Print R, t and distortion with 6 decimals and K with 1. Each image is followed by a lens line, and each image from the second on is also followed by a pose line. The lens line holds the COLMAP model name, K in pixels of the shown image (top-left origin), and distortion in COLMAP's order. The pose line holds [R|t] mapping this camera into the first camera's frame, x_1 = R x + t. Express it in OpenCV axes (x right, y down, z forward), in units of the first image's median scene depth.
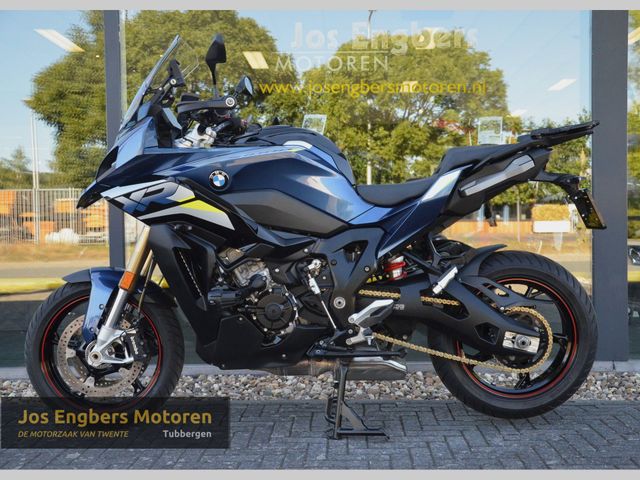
lens RADIAL K [[745.5, 0, 351.6], [0, 745.5, 249.9], [0, 0, 1]] dist [0.006516, 0.061102]
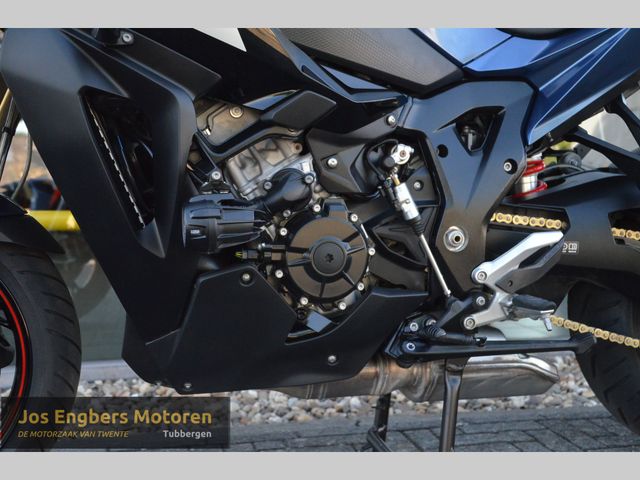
lens RADIAL K [[723.8, 0, 328.3], [0, 723.8, 242.2], [0, 0, 1]] dist [0.030081, 0.022775]
pose [[0.969159, -0.003135, 0.246417, -0.199655], [-0.004987, 0.999465, 0.032332, 0.058633], [-0.246386, -0.032563, 0.968624, 0.584669]]
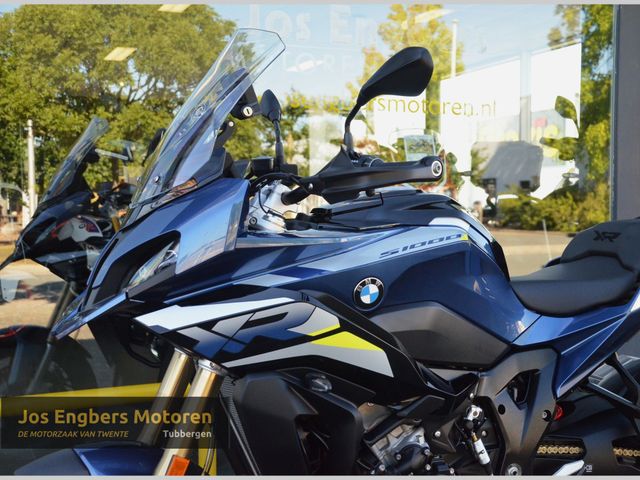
lens RADIAL K [[878.8, 0, 320.0], [0, 878.8, 240.0], [0, 0, 1]] dist [0.006253, 0.377307]
pose [[0.921086, -0.011229, 0.389198, -0.455553], [0.010580, 0.999937, 0.003810, -0.131279], [-0.389216, 0.000608, 0.921146, 0.366581]]
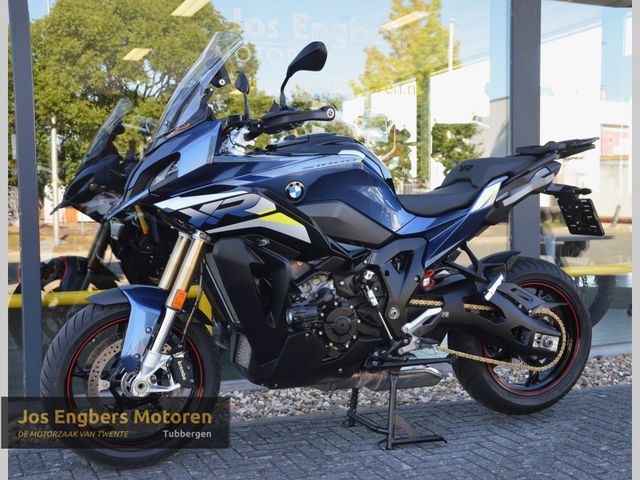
lens RADIAL K [[869.6, 0, 320.0], [0, 869.6, 240.0], [0, 0, 1]] dist [0.009042, 0.055602]
pose [[0.926488, -0.015755, 0.375995, -0.541788], [0.014680, 0.999876, 0.005722, -0.035196], [-0.376039, 0.000218, 0.926604, -0.044810]]
